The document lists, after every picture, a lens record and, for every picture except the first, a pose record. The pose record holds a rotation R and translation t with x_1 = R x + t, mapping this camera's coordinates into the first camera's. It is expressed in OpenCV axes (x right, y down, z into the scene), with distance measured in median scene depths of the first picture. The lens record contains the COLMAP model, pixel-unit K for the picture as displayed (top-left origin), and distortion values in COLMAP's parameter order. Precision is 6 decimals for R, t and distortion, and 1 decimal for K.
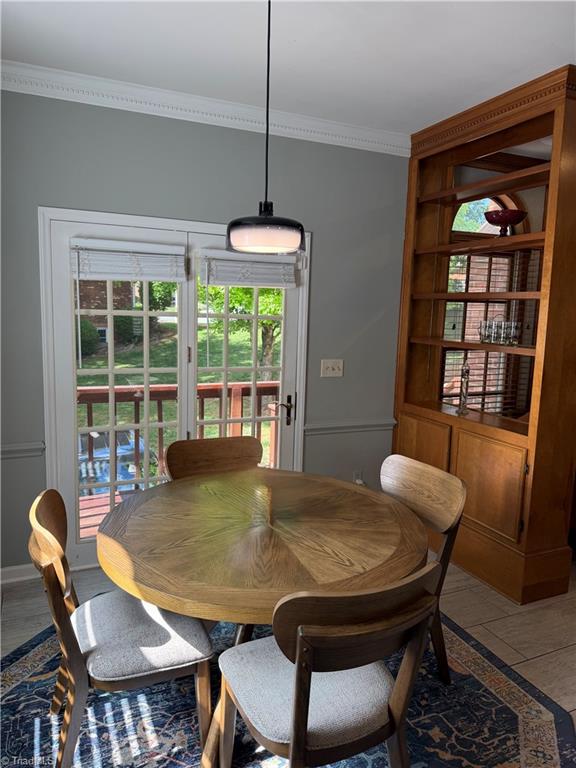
lens RADIAL K [[533.3, 0, 276.6], [0, 533.3, 384.1], [0, 0, 1]] dist [0.075903, -0.079977]
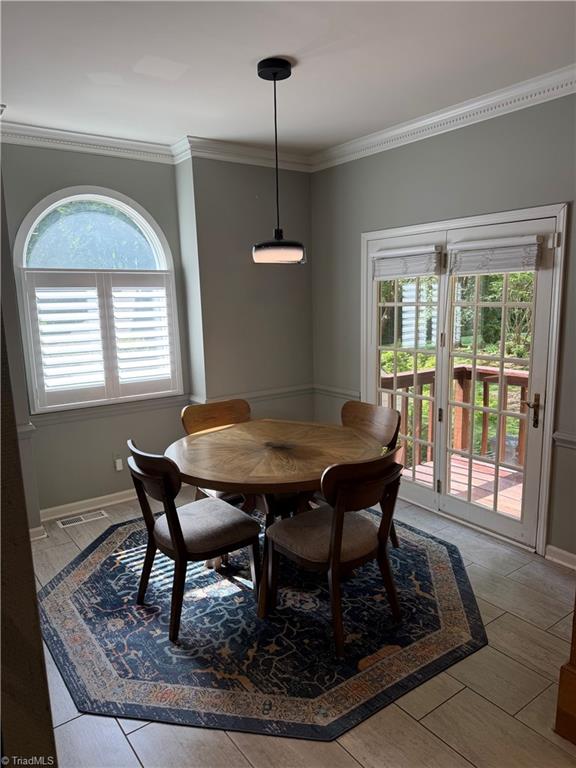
lens RADIAL K [[539.6, 0, 288.0], [0, 539.6, 384.0], [0, 0, 1]] dist [0.108969, -0.153966]
pose [[0.210750, 0.131592, -0.968642, 0.945923], [-0.110112, 0.987787, 0.110235, -0.057865], [0.971319, 0.083427, 0.222666, 0.468422]]
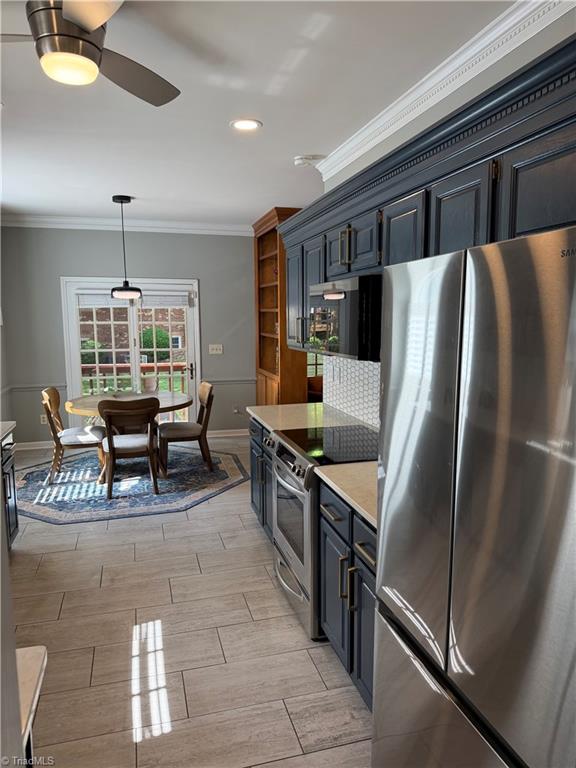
lens RADIAL K [[539.6, 0, 288.0], [0, 539.6, 384.0], [0, 0, 1]] dist [0.108969, -0.153966]
pose [[0.989704, -0.012398, -0.142594, 0.755318], [0.010842, 0.999873, -0.011683, 0.142456], [0.142721, 0.010016, 0.989712, -1.030863]]
